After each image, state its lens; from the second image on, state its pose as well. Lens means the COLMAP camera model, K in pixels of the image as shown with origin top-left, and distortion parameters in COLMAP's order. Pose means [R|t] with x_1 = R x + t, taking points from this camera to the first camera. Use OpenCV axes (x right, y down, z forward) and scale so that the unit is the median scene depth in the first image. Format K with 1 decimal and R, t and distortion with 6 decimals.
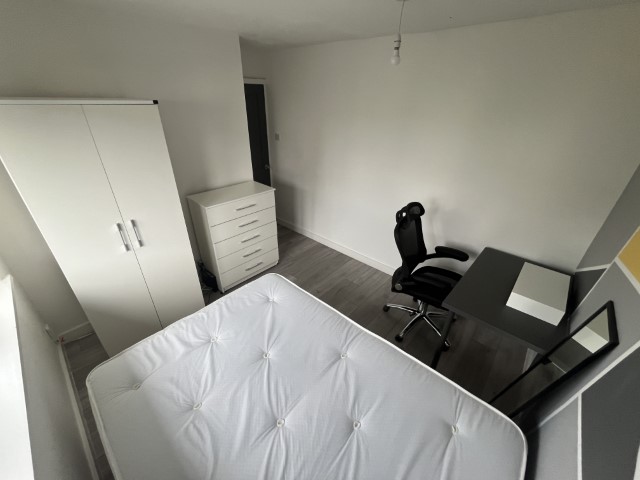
lens RADIAL K [[259.1, 0, 319.1], [0, 259.1, 237.5], [0, 0, 1]] dist [-0.003830, 0.000551]
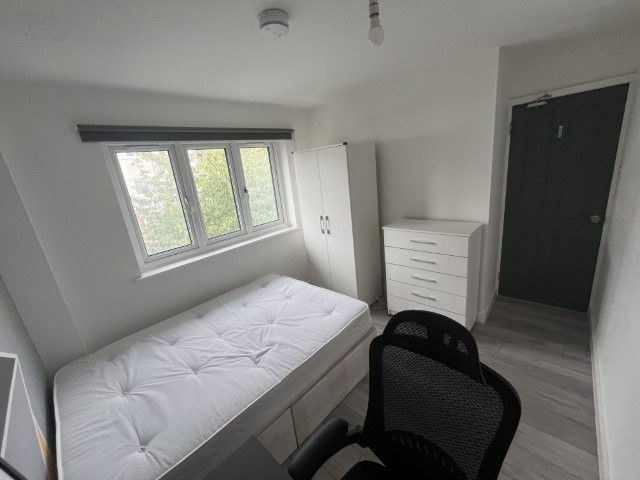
lens RADIAL K [[259.1, 0, 318.4], [0, 259.1, 238.4], [0, 0, 1]] dist [-0.003830, 0.000551]
pose [[-0.016768, 0.247485, -0.968747, 0.550046], [-0.376254, 0.896103, 0.235439, -0.191106], [0.926365, 0.368443, 0.078091, 0.547515]]
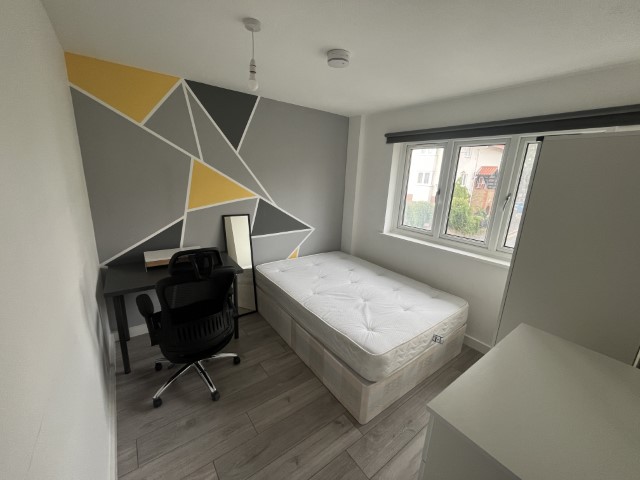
lens RADIAL K [[259.1, 0, 319.3], [0, 259.1, 239.3], [0, 0, 1]] dist [-0.003830, 0.000551]
pose [[-0.981002, -0.109682, 0.160018, -0.087610], [0.028851, 0.733181, 0.679421, -0.498074], [-0.191843, 0.671129, -0.716088, 1.092152]]
